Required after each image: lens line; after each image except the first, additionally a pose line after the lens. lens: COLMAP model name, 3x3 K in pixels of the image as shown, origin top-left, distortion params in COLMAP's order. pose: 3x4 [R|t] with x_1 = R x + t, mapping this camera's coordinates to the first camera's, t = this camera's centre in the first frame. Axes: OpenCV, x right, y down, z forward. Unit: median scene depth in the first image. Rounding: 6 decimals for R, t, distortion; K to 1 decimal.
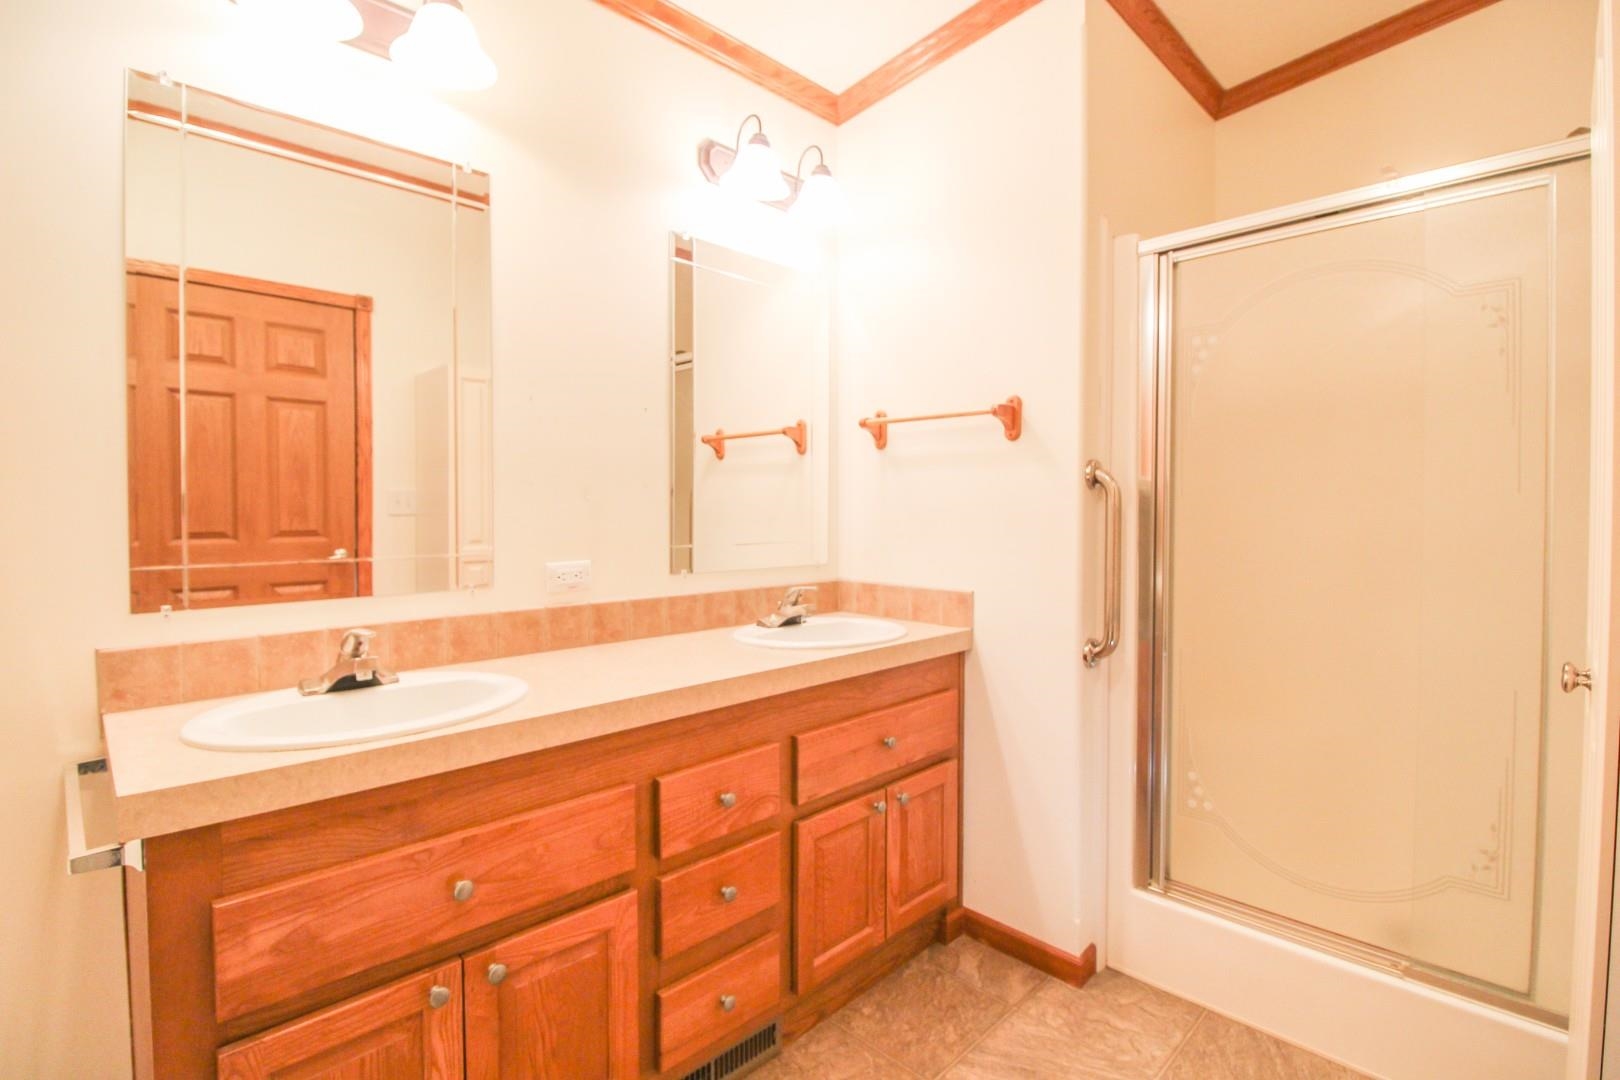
lens RADIAL K [[755.1, 0, 808.3], [0, 755.1, 520.7], [0, 0, 1]] dist [0.002015, -0.014223]
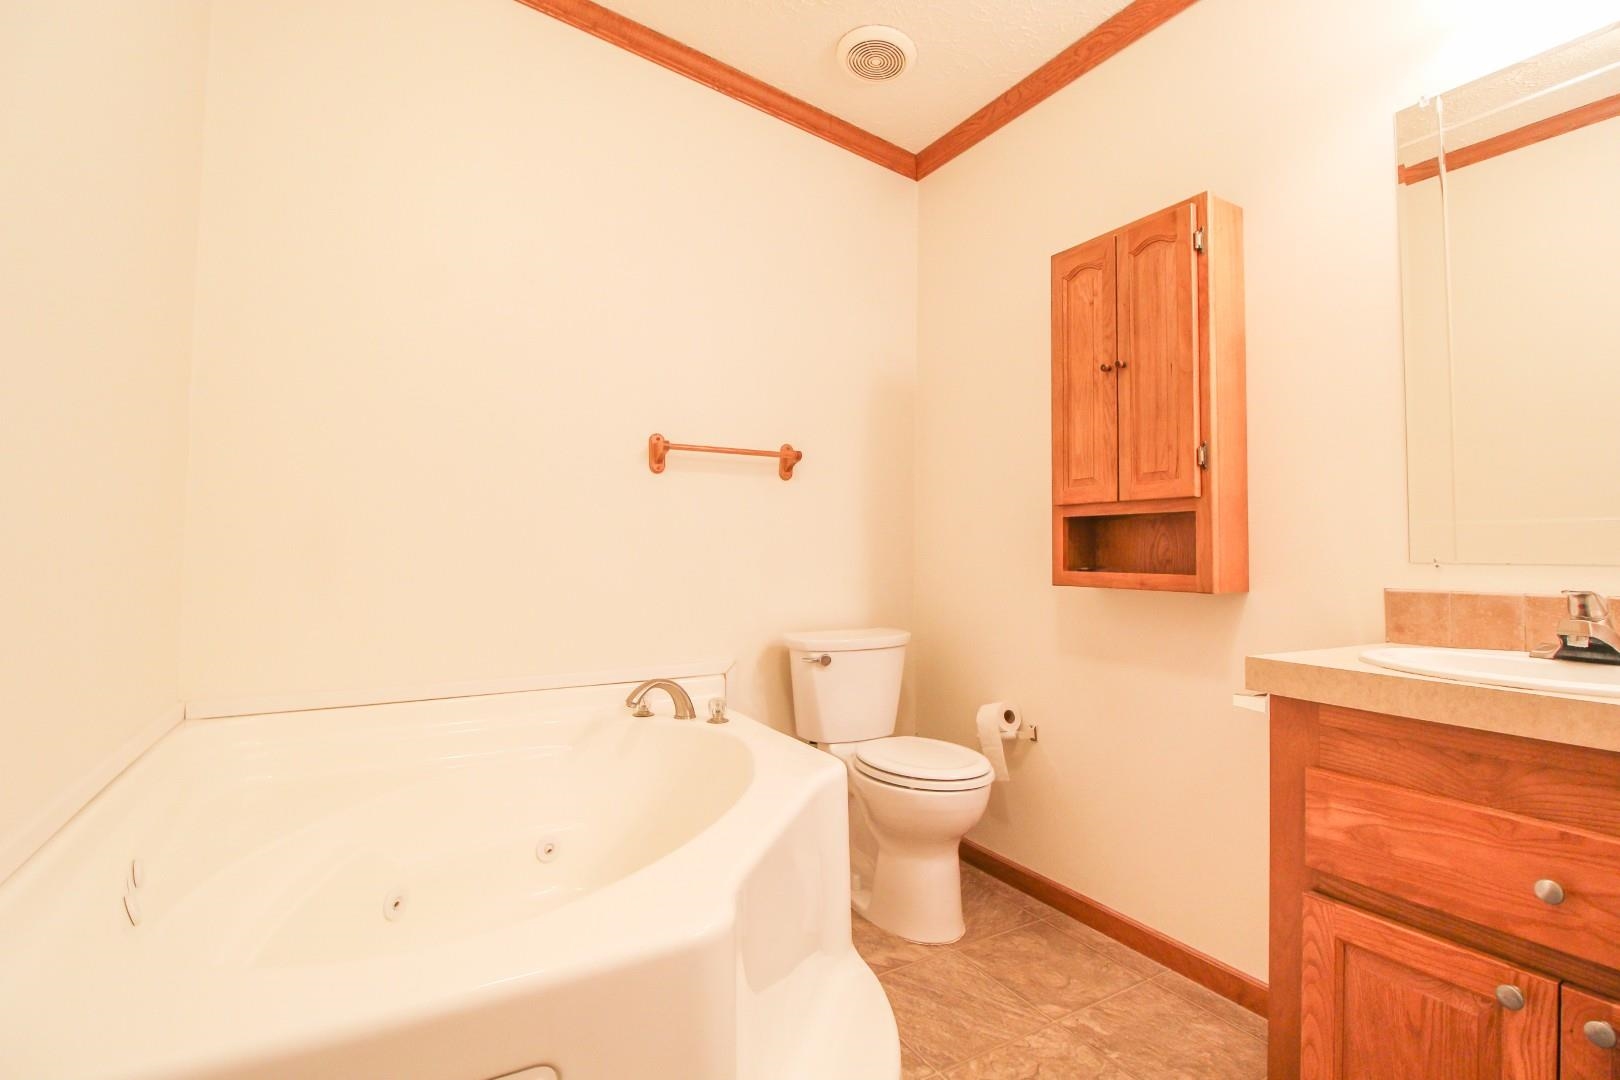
lens RADIAL K [[755.1, 0, 808.3], [0, 755.1, 520.7], [0, 0, 1]] dist [0.002015, -0.014223]
pose [[-0.244069, -0.038608, -0.968989, 0.545625], [-0.031508, 0.998995, -0.031868, 0.146448], [0.969246, 0.022753, -0.245041, 0.425239]]
